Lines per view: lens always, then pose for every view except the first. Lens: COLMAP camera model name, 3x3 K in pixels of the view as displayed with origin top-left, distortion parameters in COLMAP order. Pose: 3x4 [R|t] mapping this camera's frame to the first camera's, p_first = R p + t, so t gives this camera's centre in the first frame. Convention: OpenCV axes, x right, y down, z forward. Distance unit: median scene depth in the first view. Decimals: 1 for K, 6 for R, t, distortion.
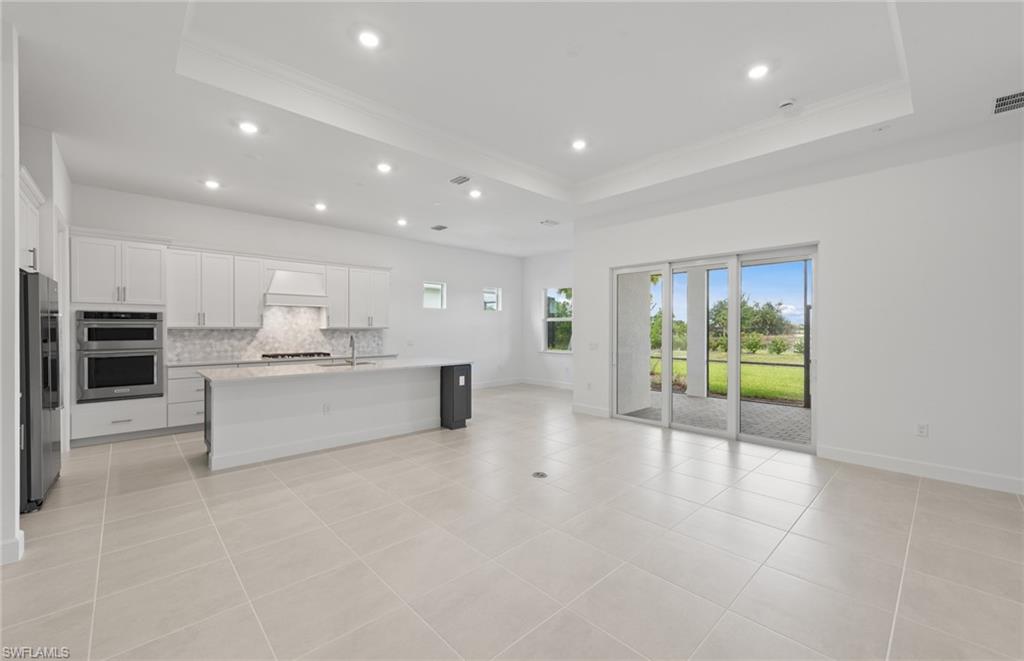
lens RADIAL K [[403.7, 0, 514.9], [0, 403.7, 330.9], [0, 0, 1]] dist [0.000996, 0.000059]
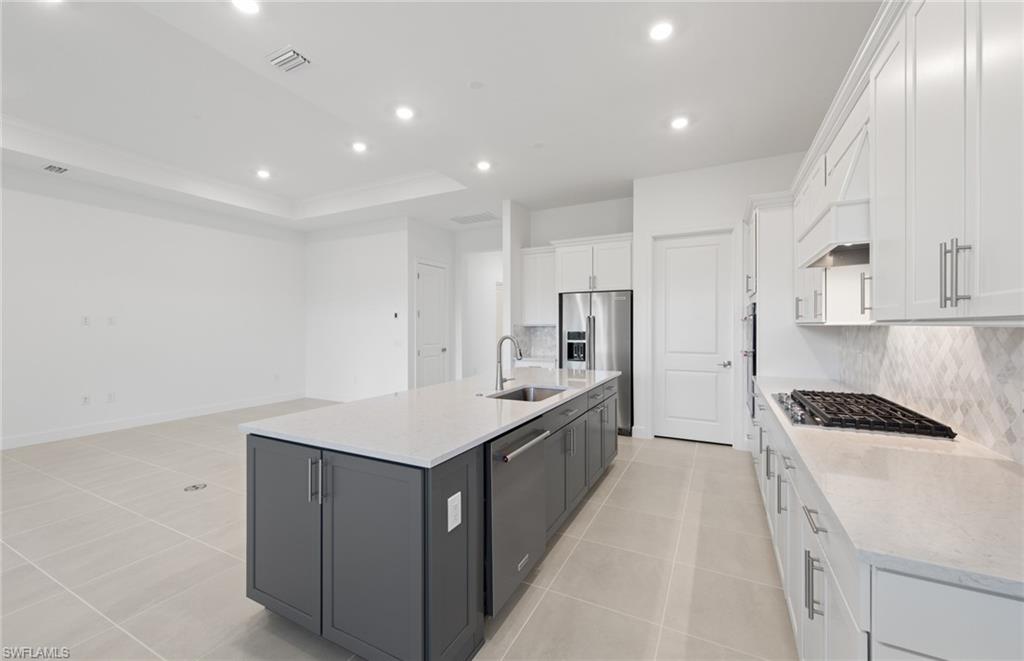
lens RADIAL K [[403.7, 0, 515.4], [0, 403.7, 329.2], [0, 0, 1]] dist [0.000996, 0.000059]
pose [[-0.942731, 0.002794, -0.333543, -0.192196], [-0.001880, 0.999905, 0.013690, -0.006708], [0.333549, 0.013533, -0.942636, 1.294907]]
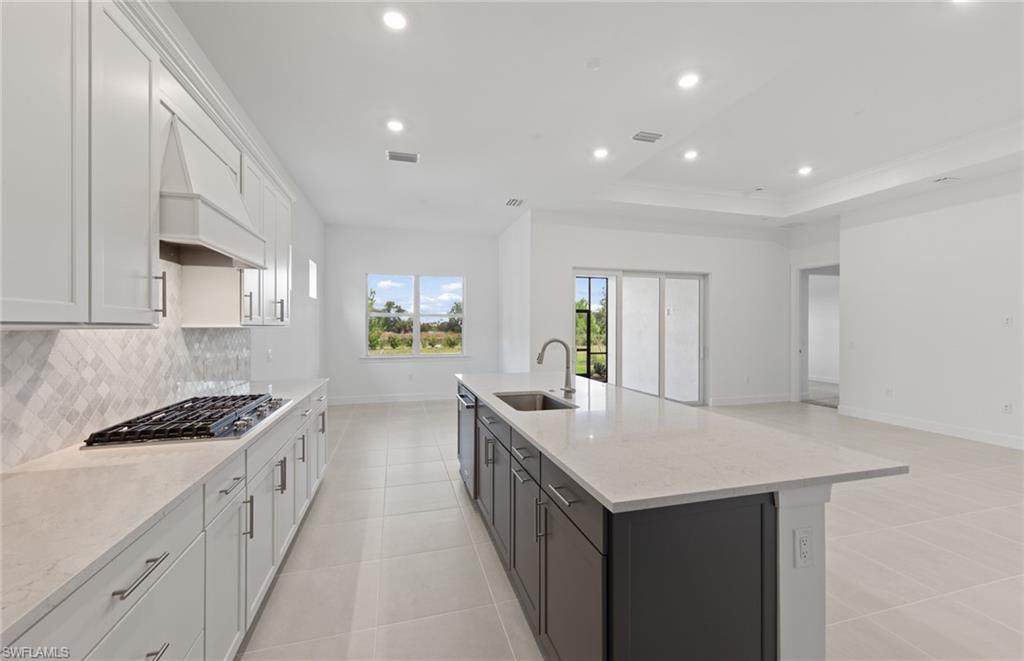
lens RADIAL K [[403.7, 0, 501.1], [0, 403.7, 326.9], [0, 0, 1]] dist [0.000996, 0.000059]
pose [[0.474085, -0.001037, 0.880479, -0.751507], [0.004678, 0.999988, -0.001341, -0.005128], [-0.880467, 0.004755, 0.474084, 0.695345]]
